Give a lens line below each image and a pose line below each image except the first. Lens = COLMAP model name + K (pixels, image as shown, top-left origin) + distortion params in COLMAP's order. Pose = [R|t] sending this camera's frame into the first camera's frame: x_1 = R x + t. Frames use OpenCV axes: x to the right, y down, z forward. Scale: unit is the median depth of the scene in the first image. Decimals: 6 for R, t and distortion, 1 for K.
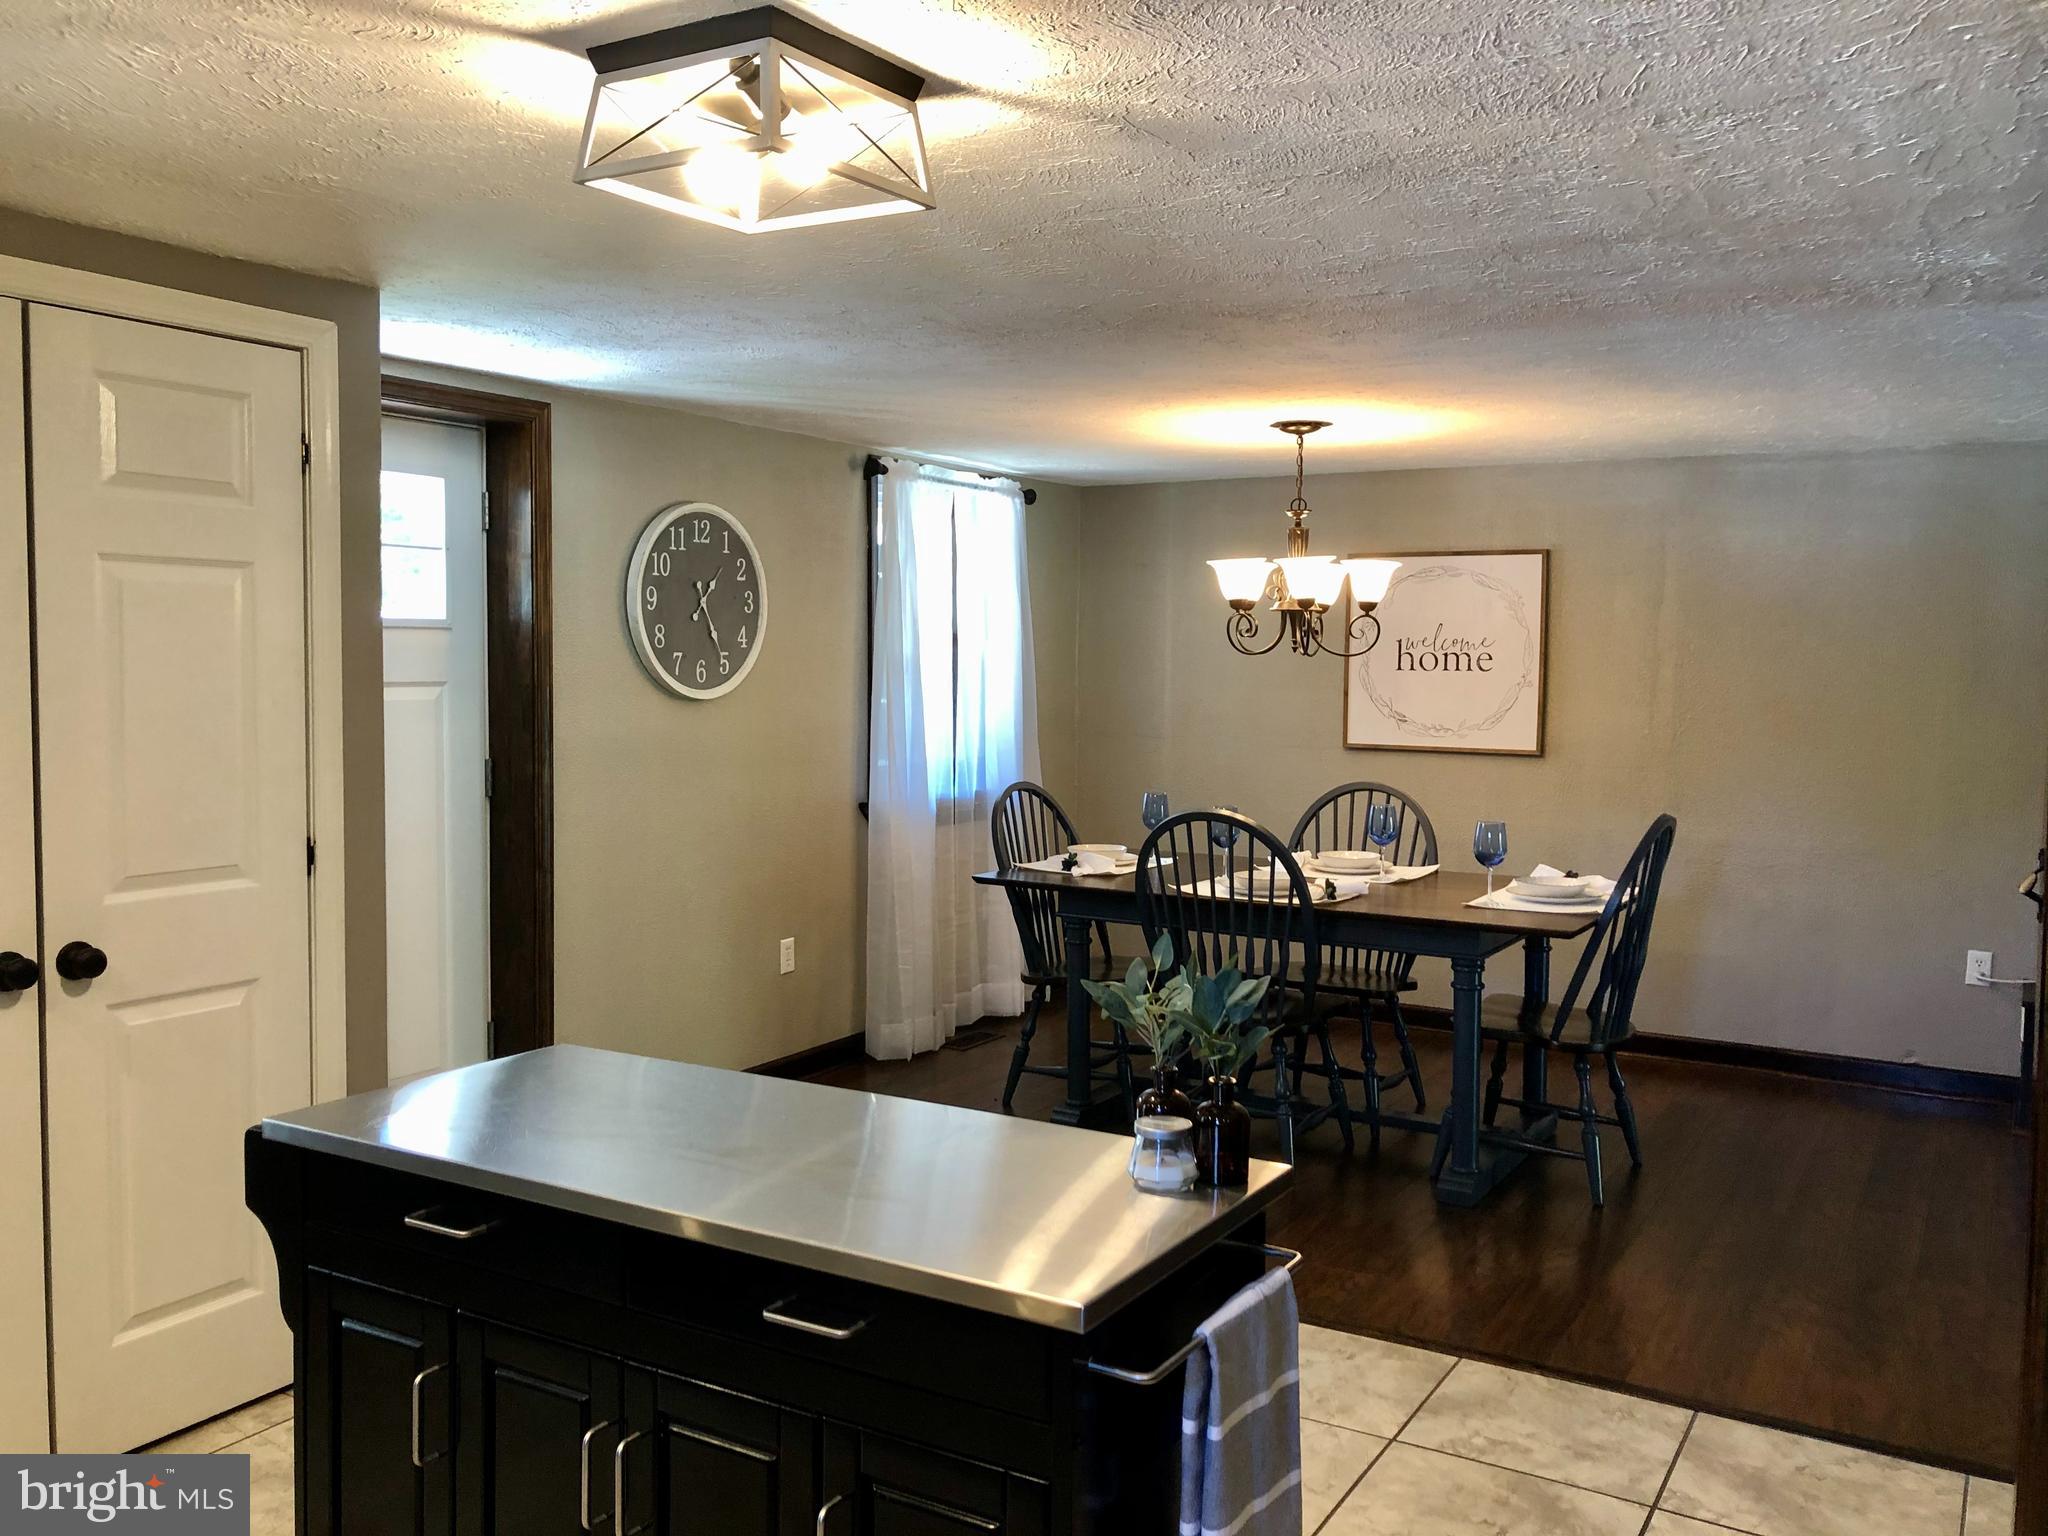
lens RADIAL K [[1685.0, 0, 1028.8], [0, 1685.0, 762.2], [0, 0, 1]] dist [0.046021, -0.033713]
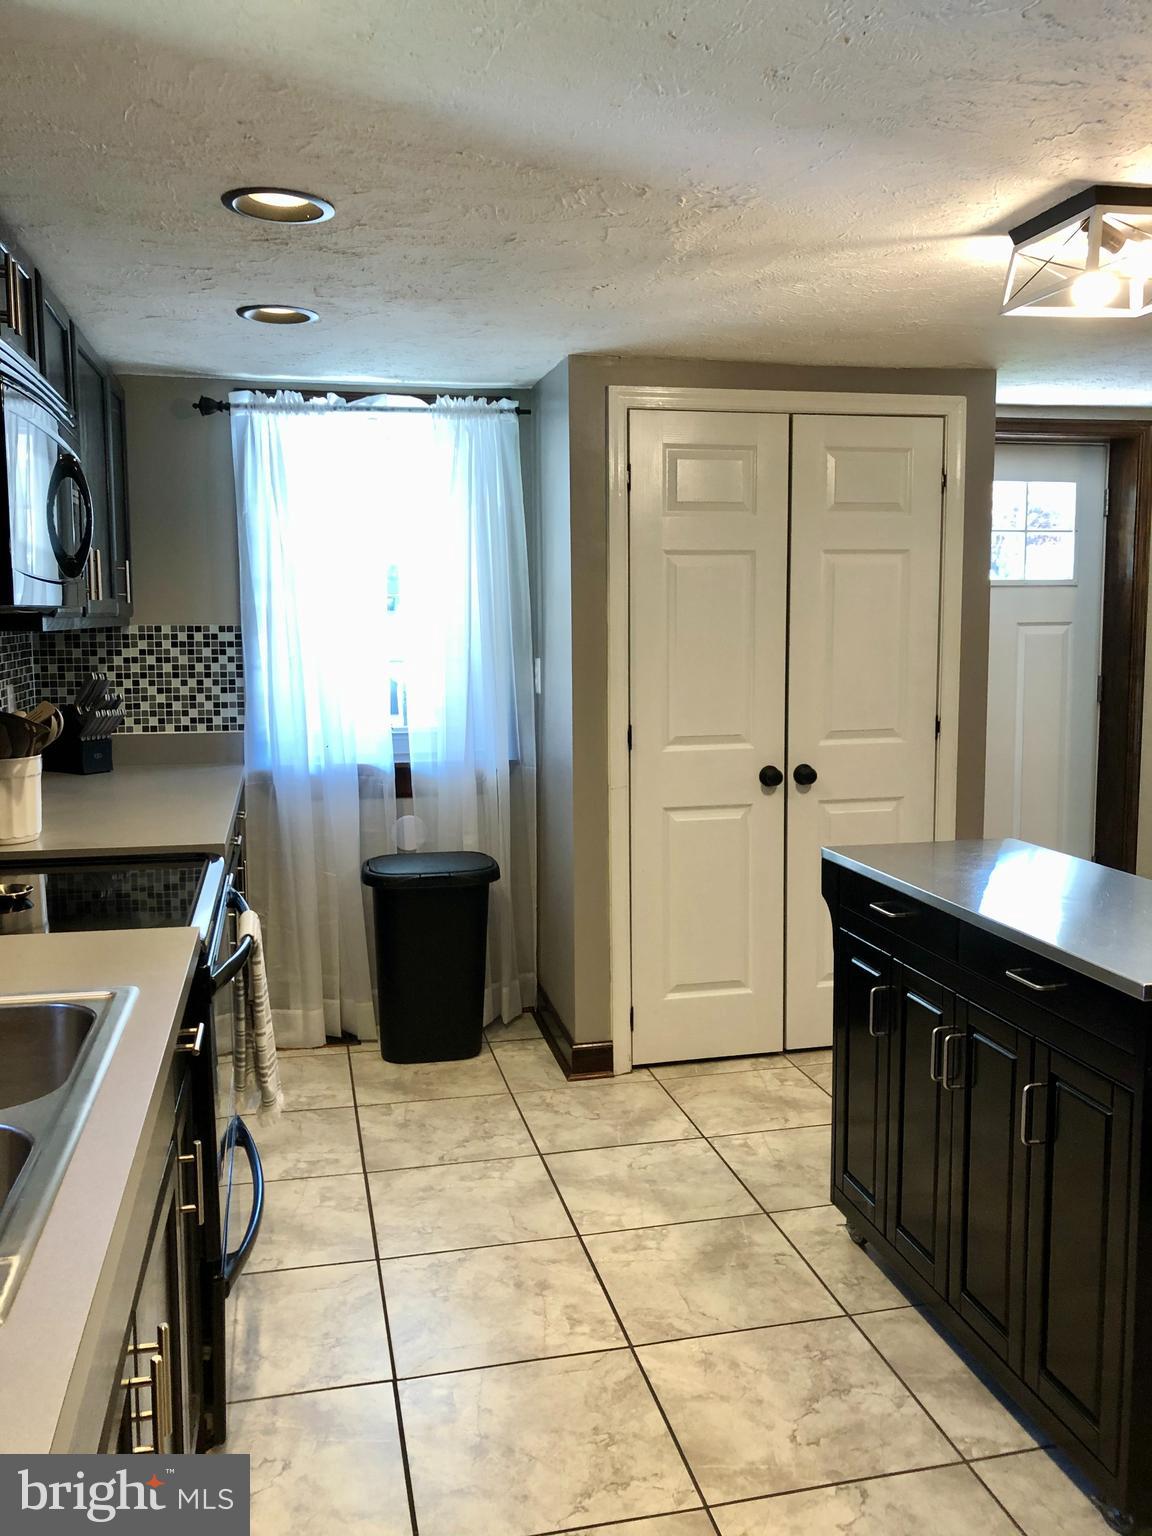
lens RADIAL K [[1263.7, 0, 572.7], [0, 1263.7, 766.7], [0, 0, 1]] dist [0.046021, -0.033713]
pose [[0.691227, 0.073463, -0.718894, 0.161410], [-0.031243, 0.996927, 0.071835, 0.011659], [0.721962, -0.027194, 0.691398, -0.079577]]
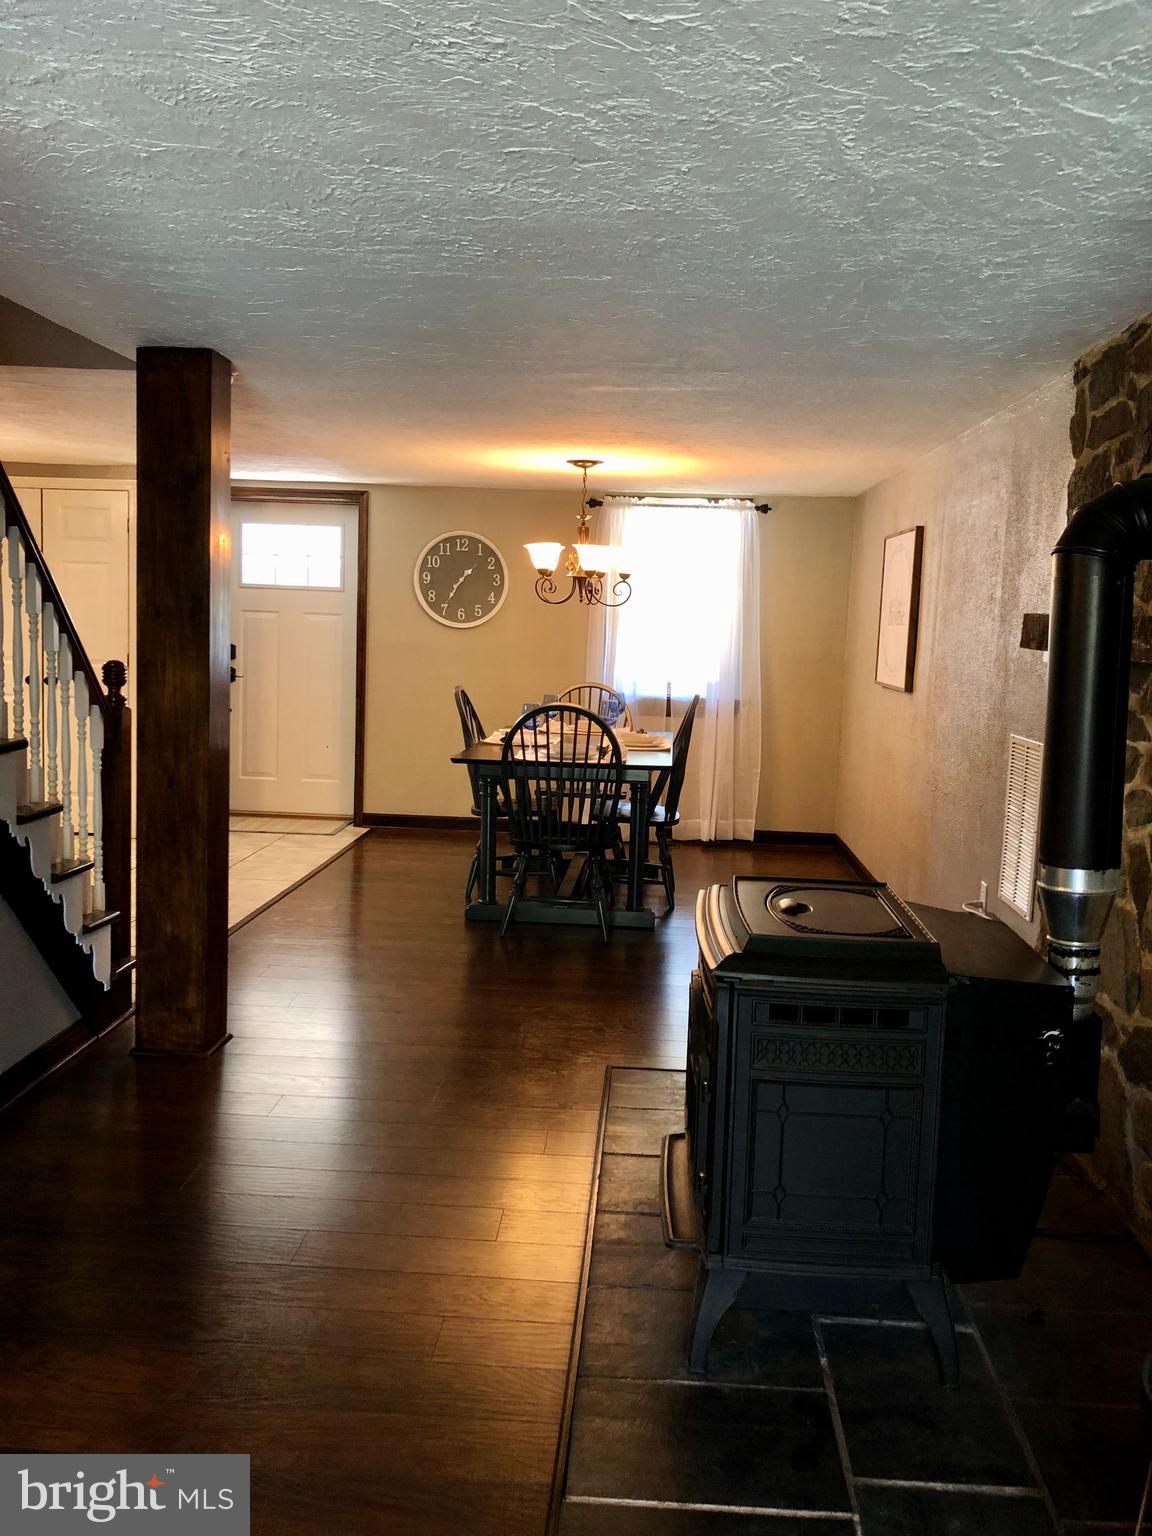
lens RADIAL K [[1263.7, 0, 577.1], [0, 1263.7, 766.3], [0, 0, 1]] dist [0.046021, -0.033713]
pose [[0.458156, 0.108588, -0.882214, 1.388756], [-0.086738, 0.993235, 0.077208, -0.001918], [0.884630, 0.041148, 0.464475, 0.481172]]
